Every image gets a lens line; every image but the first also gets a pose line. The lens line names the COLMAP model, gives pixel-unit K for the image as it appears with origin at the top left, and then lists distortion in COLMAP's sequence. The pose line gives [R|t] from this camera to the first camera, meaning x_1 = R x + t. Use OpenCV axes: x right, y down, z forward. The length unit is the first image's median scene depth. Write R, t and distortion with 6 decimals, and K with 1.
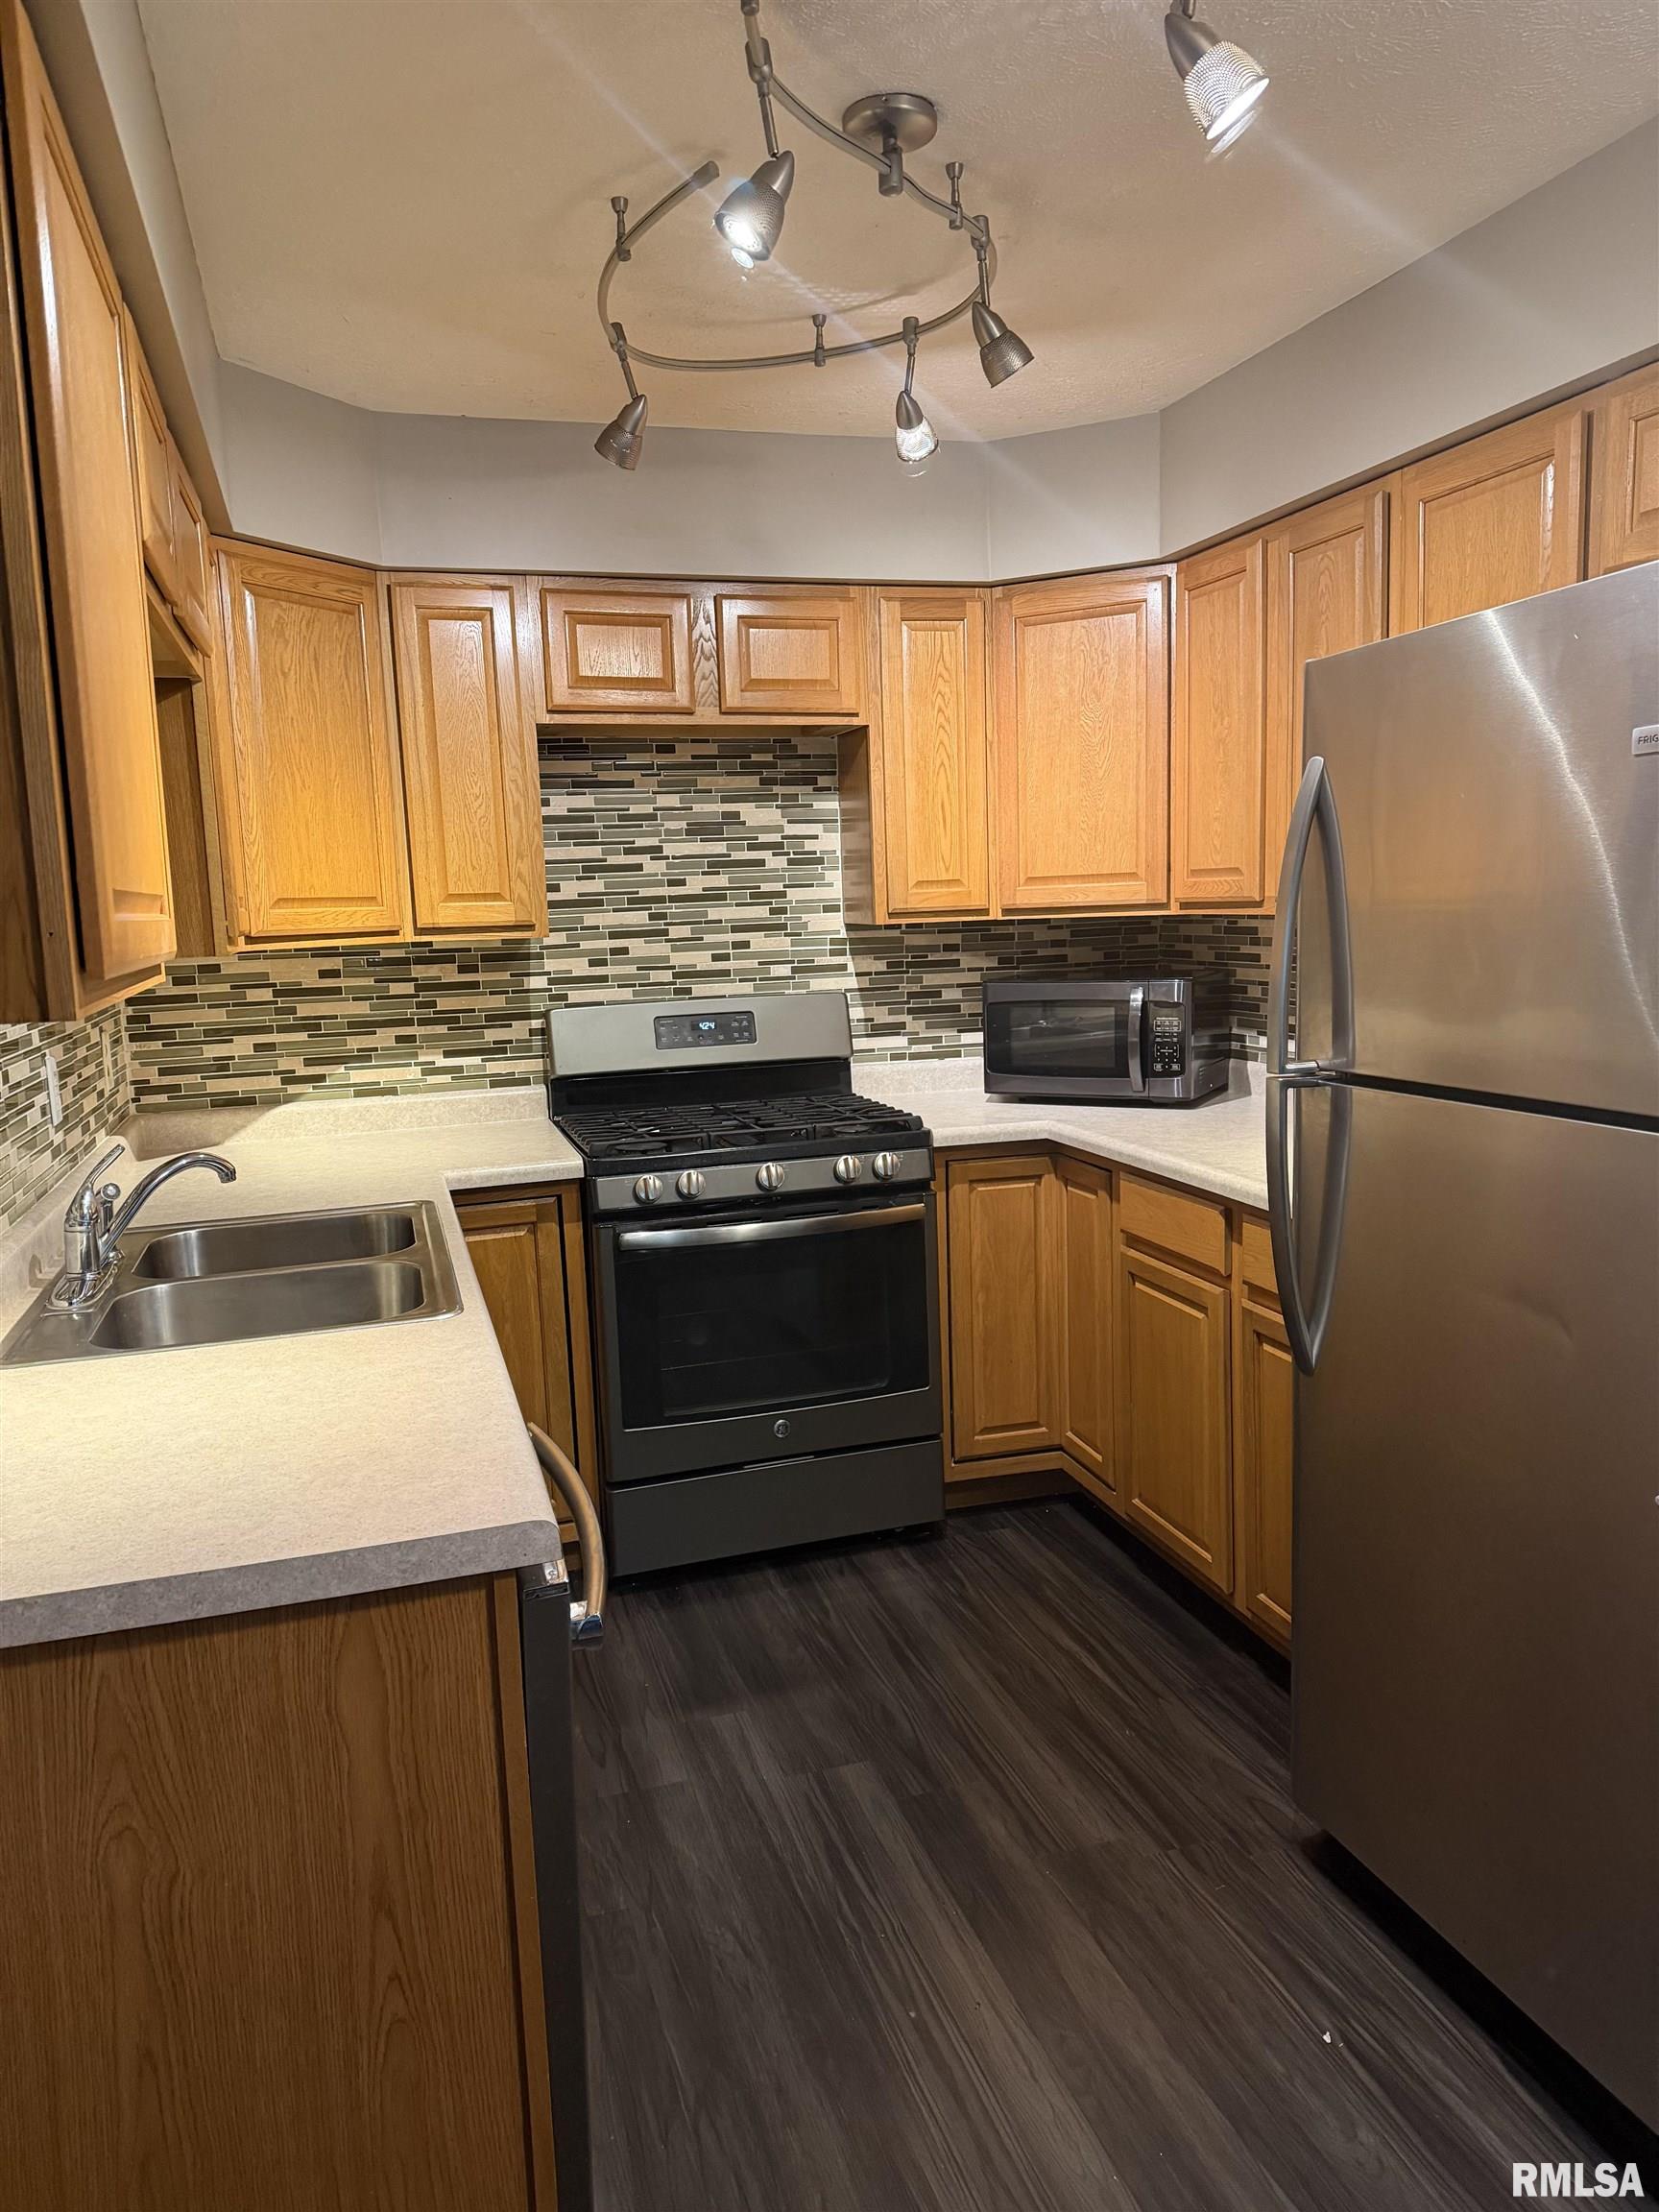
lens RADIAL K [[1536.4, 0, 839.2], [0, 1536.4, 1107.4], [0, 0, 1]] dist [0.158961, -0.286604]
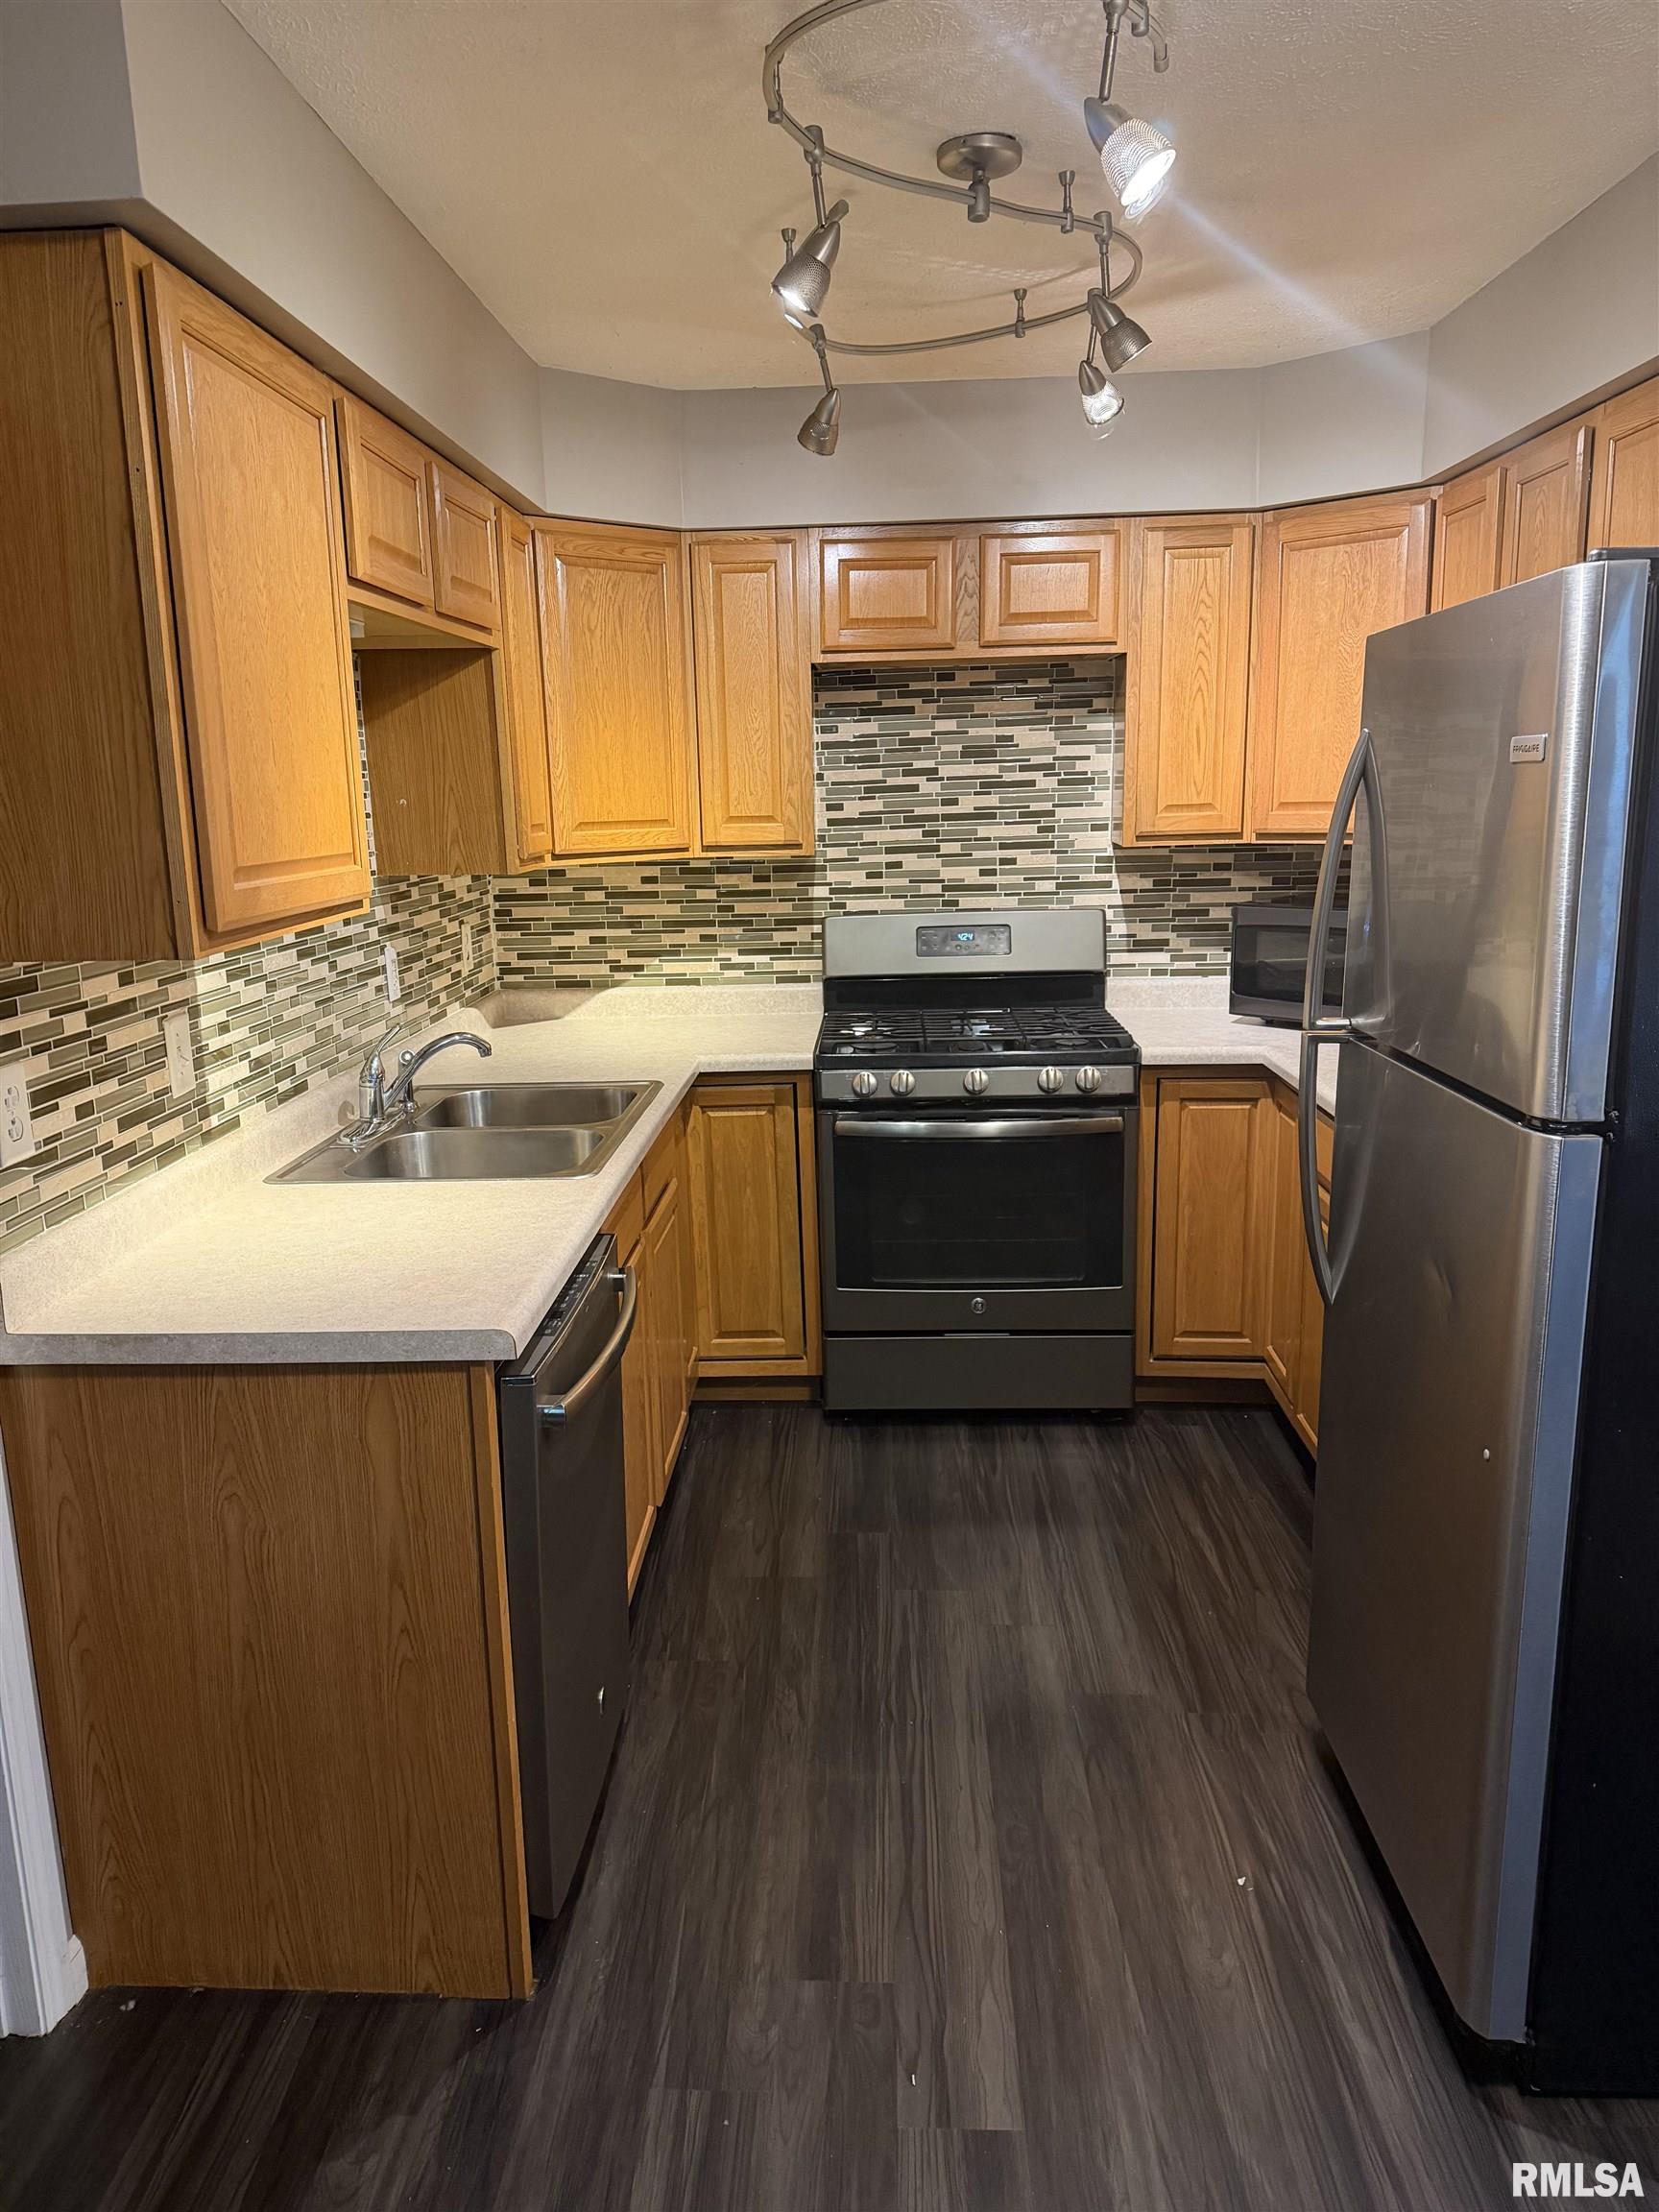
lens RADIAL K [[1540.8, 0, 819.8], [0, 1540.8, 1108.6], [0, 0, 1]] dist [0.176240, -0.357148]
pose [[0.941136, 0.082790, -0.327731, 0.195972], [-0.055370, 0.994205, 0.092148, -0.028788], [0.333461, -0.068577, 0.940266, -0.075382]]
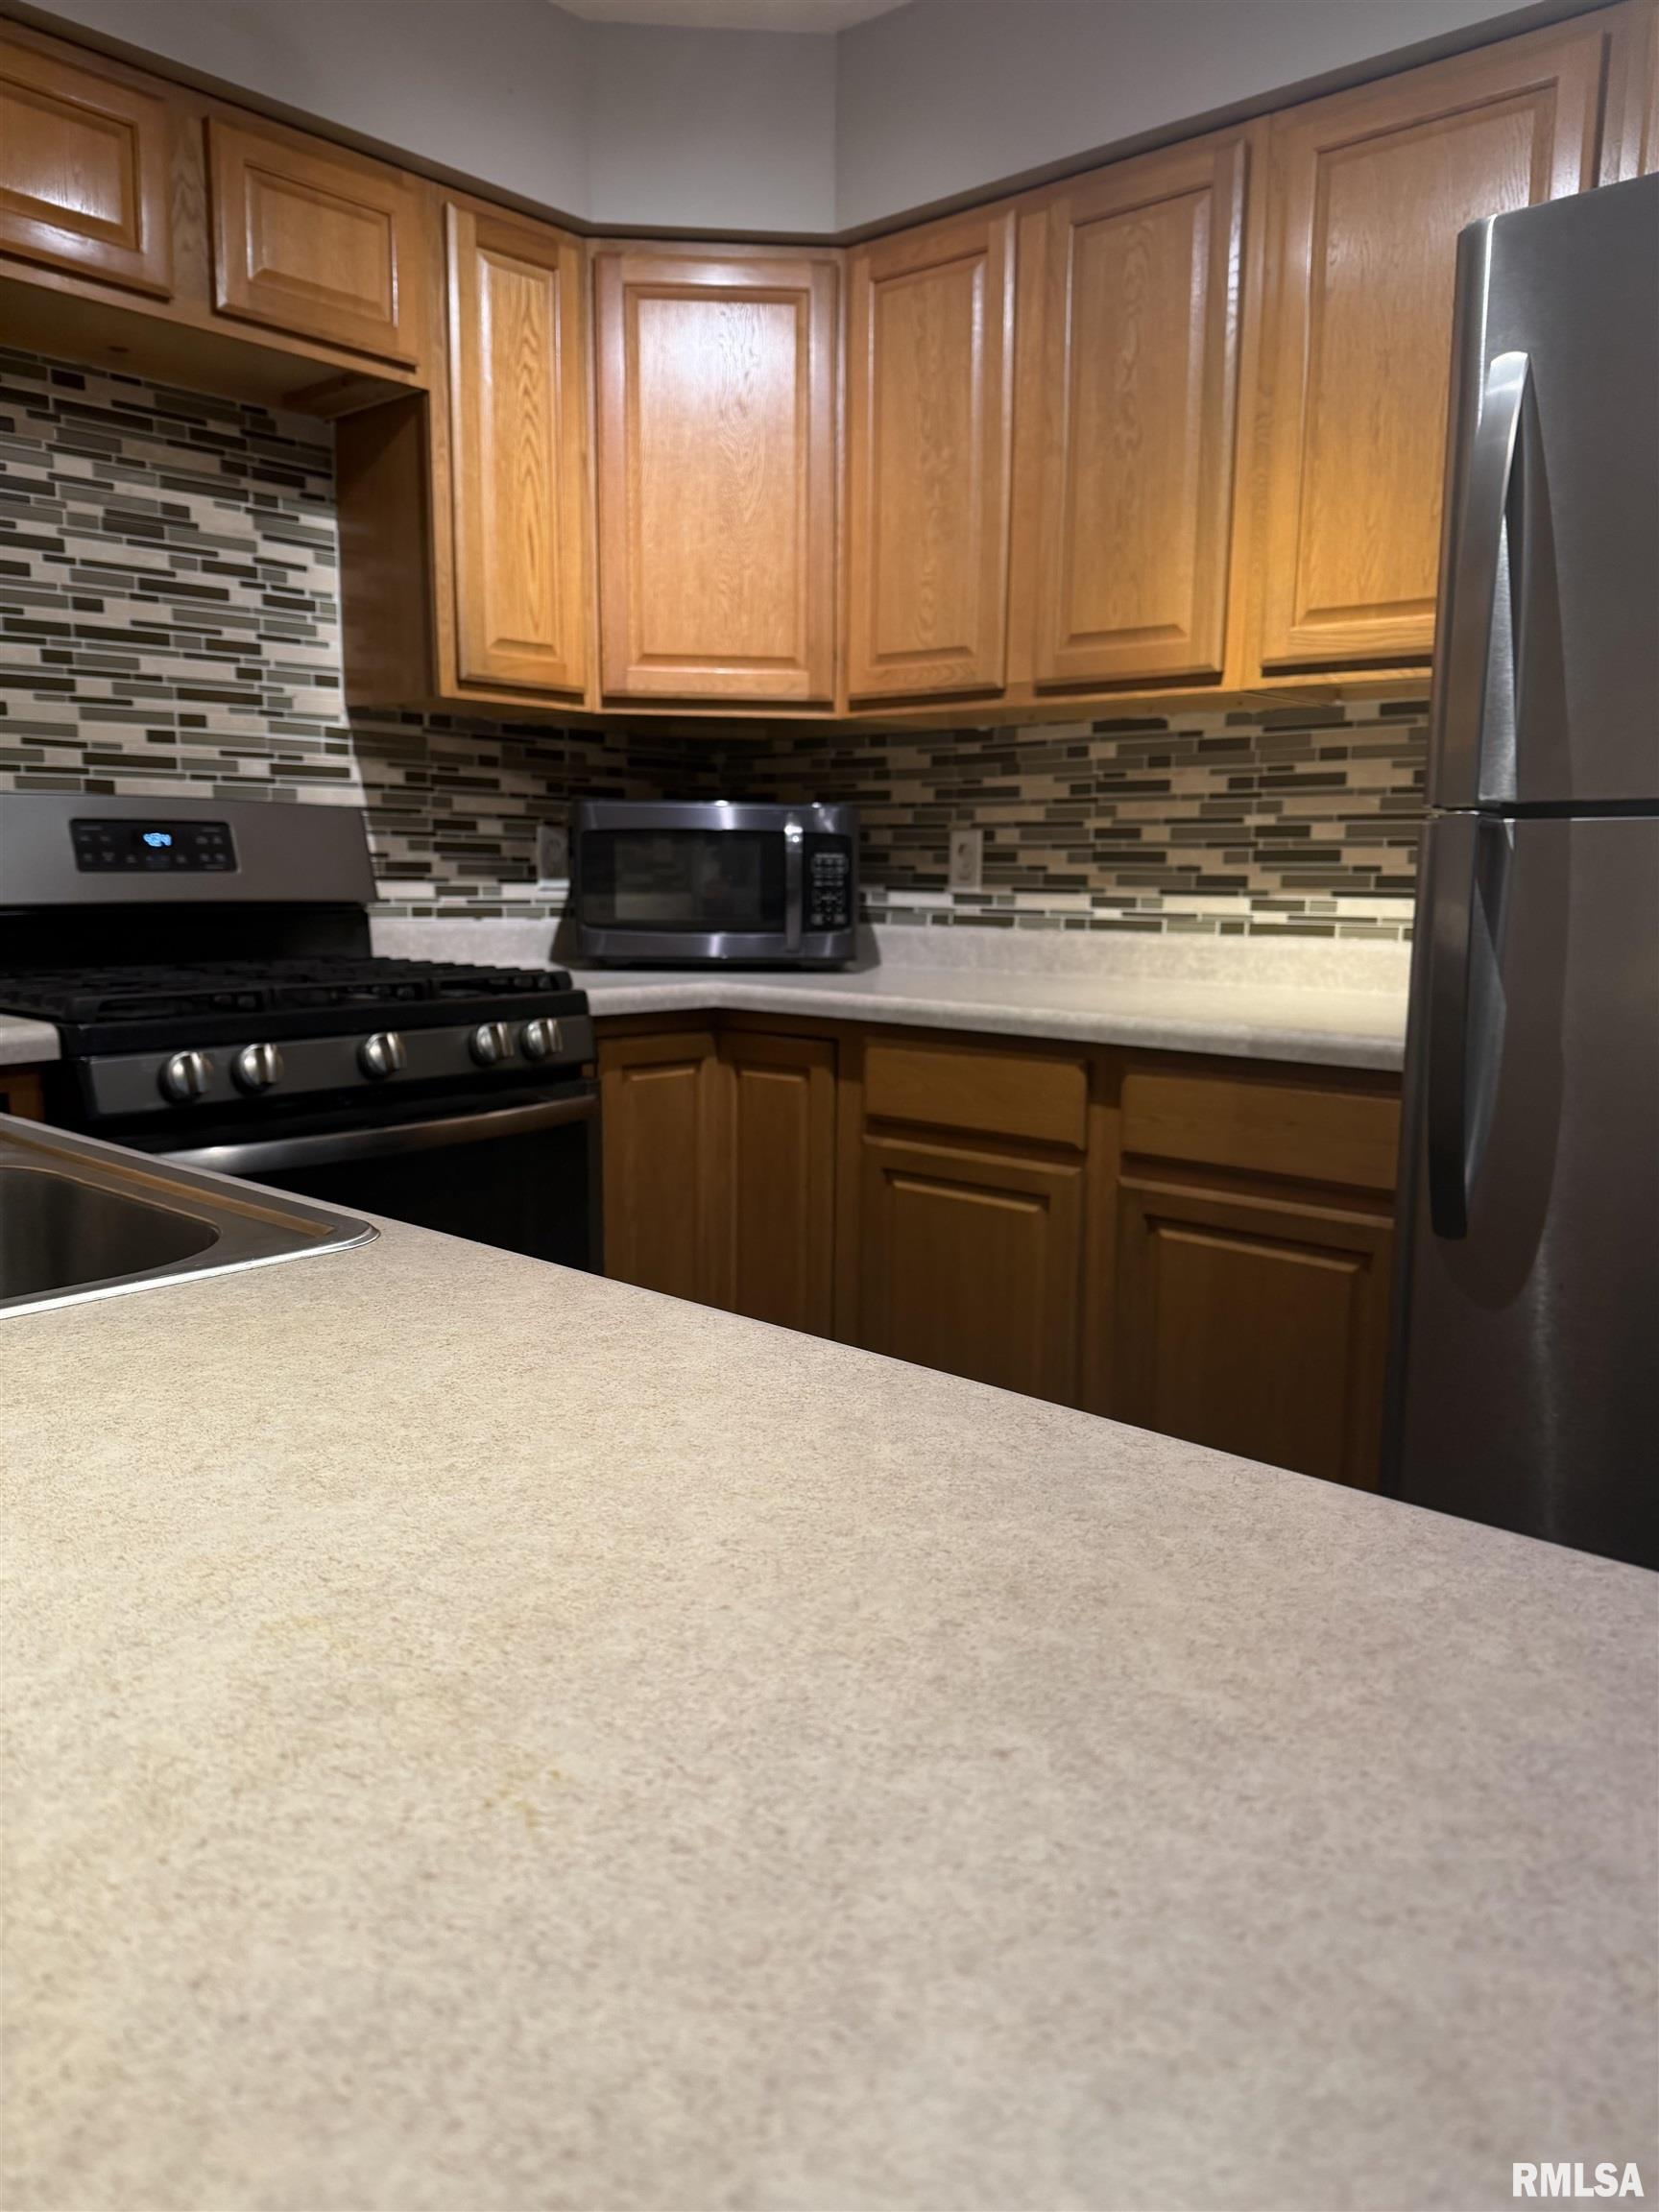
lens RADIAL K [[1574.5, 0, 843.2], [0, 1574.5, 1109.2], [0, 0, 1]] dist [0.050609, -0.101942]
pose [[0.848538, -0.038985, 0.527696, -0.202211], [0.034475, 0.999236, 0.018385, 0.055176], [-0.528010, 0.002592, 0.849234, 0.333926]]
